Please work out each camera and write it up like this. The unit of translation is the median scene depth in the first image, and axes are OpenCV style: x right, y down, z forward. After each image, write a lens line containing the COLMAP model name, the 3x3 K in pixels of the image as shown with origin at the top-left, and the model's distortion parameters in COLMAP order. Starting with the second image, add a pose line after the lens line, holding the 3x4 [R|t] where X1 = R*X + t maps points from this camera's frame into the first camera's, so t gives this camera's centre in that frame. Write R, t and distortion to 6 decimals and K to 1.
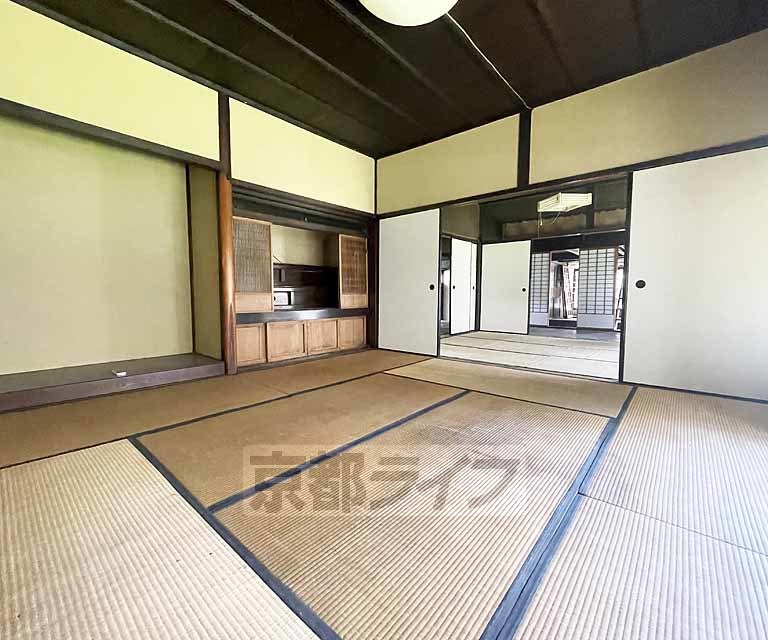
lens RADIAL K [[346.3, 0, 394.7], [0, 346.3, 317.5], [0, 0, 1]] dist [-0.001136, -0.002387]
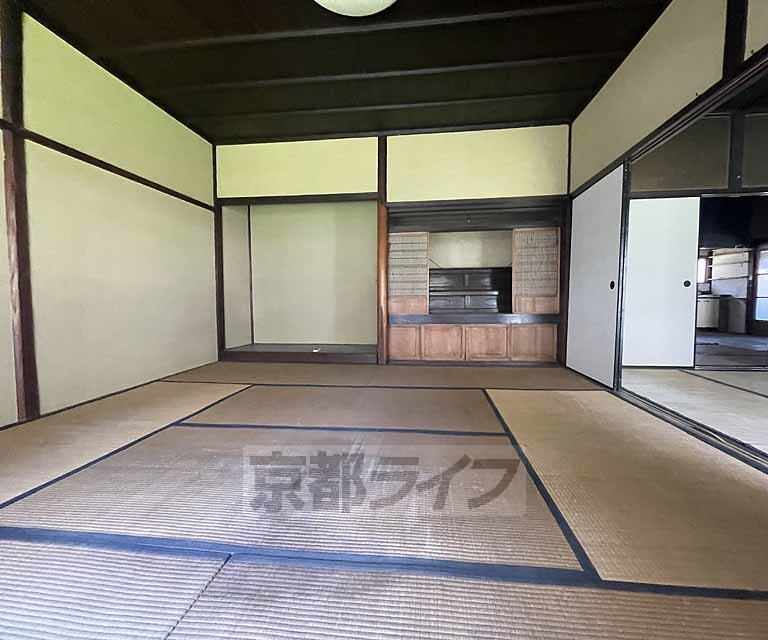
lens RADIAL K [[346.3, 0, 391.4], [0, 346.3, 318.2], [0, 0, 1]] dist [-0.001136, -0.002387]
pose [[0.546437, 0.034581, -0.836786, 0.526376], [-0.047261, 0.998828, 0.010415, -0.011827], [0.836166, 0.033856, 0.547431, 0.340028]]
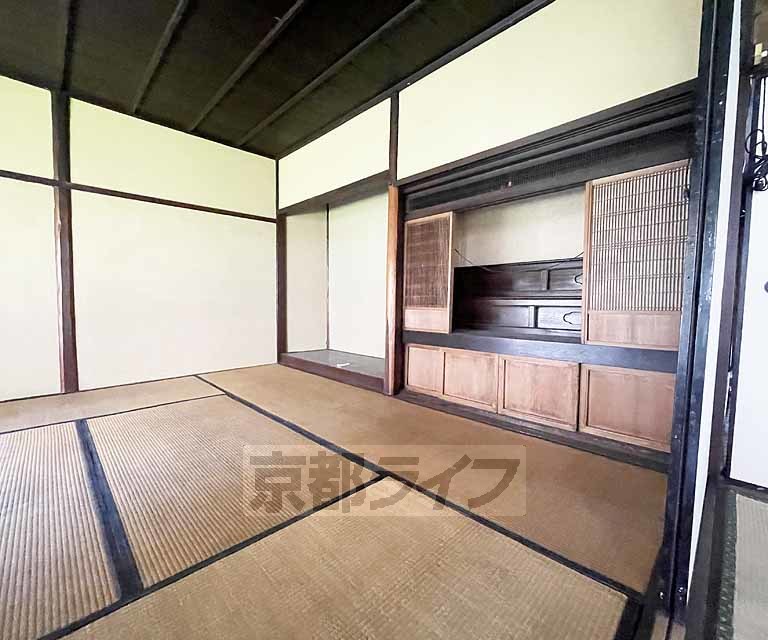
lens RADIAL K [[346.3, 0, 382.6], [0, 346.3, 319.8], [0, 0, 1]] dist [-0.001136, -0.002387]
pose [[-0.104399, 0.045082, -0.993513, 0.421280], [-0.075637, 0.995719, 0.053131, -0.080311], [0.991655, 0.080694, -0.100542, 1.012489]]
